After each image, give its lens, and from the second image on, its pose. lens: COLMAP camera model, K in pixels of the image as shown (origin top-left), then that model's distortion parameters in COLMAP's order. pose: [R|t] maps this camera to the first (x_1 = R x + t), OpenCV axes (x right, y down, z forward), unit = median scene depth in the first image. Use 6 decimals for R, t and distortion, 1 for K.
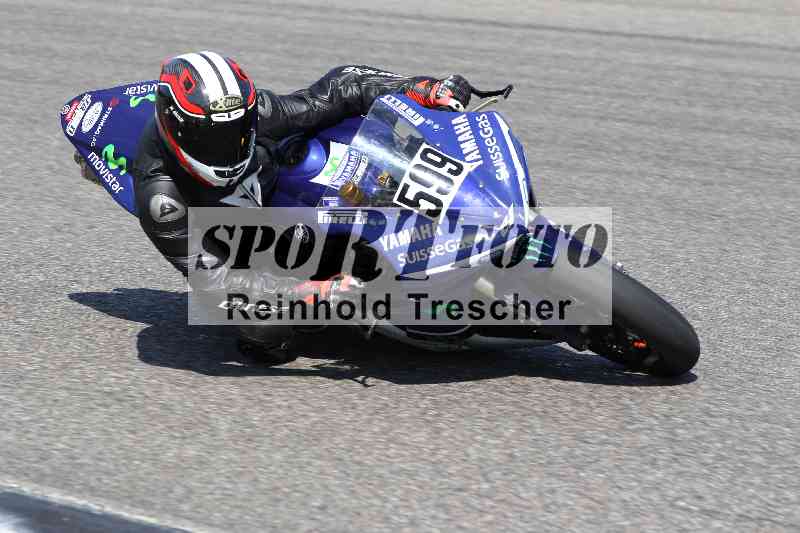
lens RADIAL K [[5613.1, 0, 408.4], [0, 5613.1, 268.8], [0, 0, 1]] dist [2.709421, 0.000000]
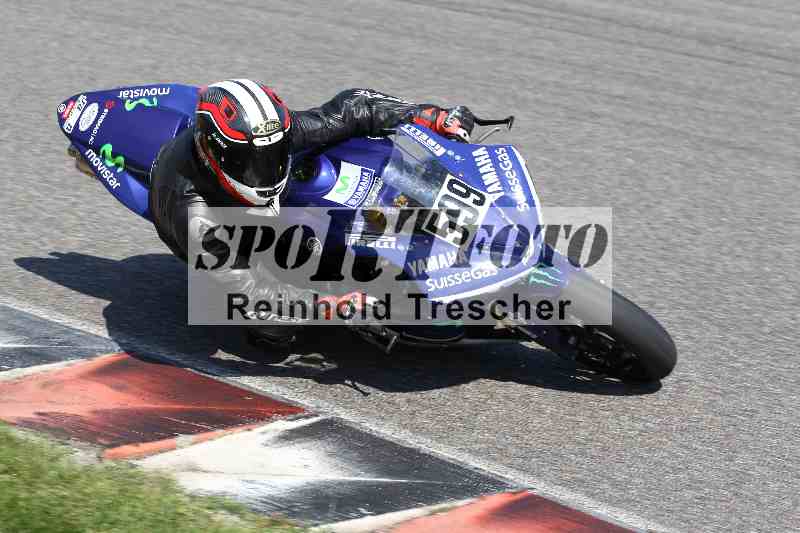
lens RADIAL K [[3042.2, 0, 395.5], [0, 3042.2, 264.0], [0, 0, 1]] dist [0.202755, 0.000000]
pose [[0.984152, 0.019107, 0.176294, -0.105036], [-0.033103, 0.996497, 0.076795, -0.047550], [-0.174210, -0.081414, 0.981337, 0.413120]]
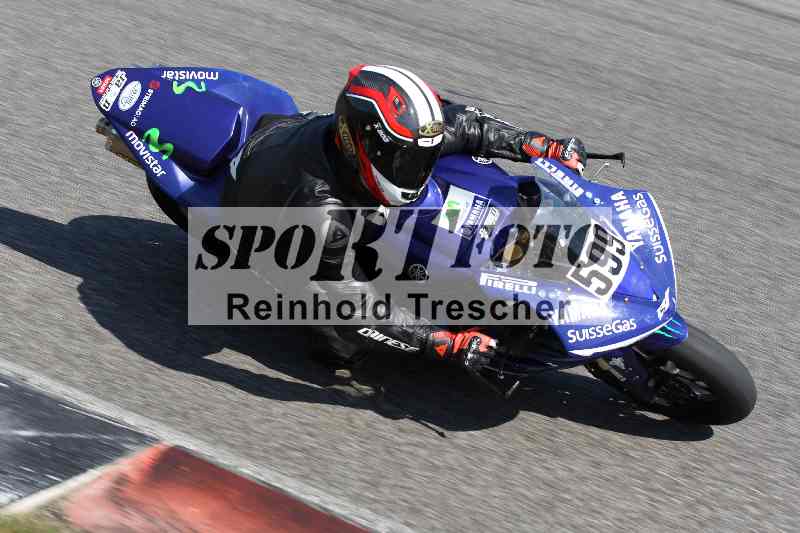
lens RADIAL K [[2322.5, 0, 401.3], [0, 2322.5, 267.9], [0, 0, 1]] dist [-0.113749, 0.000000]
pose [[0.889629, 0.072403, 0.450908, -0.208148], [-0.147323, 0.980066, 0.133293, -0.061917], [-0.432269, -0.185011, 0.882562, 0.617021]]
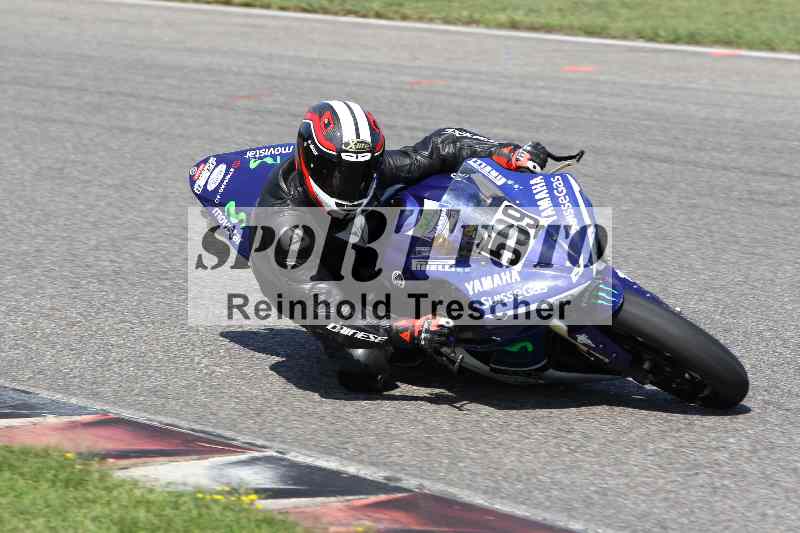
lens RADIAL K [[5613.1, 0, 395.2], [0, 5613.1, 261.2], [0, 0, 1]] dist [2.709421, 0.000000]
pose [[0.999772, 0.005436, -0.020645, 0.003877], [-0.005663, 0.999924, -0.010948, 0.002507], [0.020584, 0.011062, 0.999727, -0.138792]]
